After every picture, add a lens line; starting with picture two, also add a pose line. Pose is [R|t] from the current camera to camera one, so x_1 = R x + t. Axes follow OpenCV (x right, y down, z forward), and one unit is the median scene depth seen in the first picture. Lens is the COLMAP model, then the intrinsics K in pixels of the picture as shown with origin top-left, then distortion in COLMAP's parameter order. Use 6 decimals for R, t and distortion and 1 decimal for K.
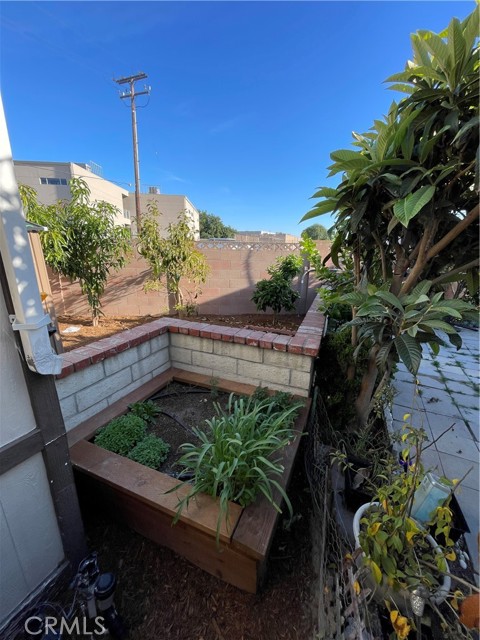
lens RADIAL K [[257.9, 0, 241.8], [0, 257.9, 320.1], [0, 0, 1]] dist [0.002267, -0.001257]
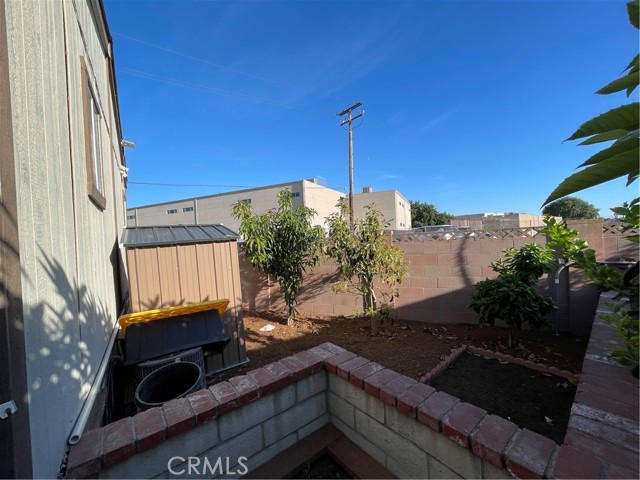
lens RADIAL K [[257.9, 0, 323.2], [0, 257.9, 242.3], [0, 0, 1]] dist [0.002267, -0.001257]
pose [[0.879346, -0.058074, -0.472628, 0.031387], [-0.063224, 0.969509, -0.236759, -0.059948], [0.471967, 0.238075, 0.848863, 0.151250]]
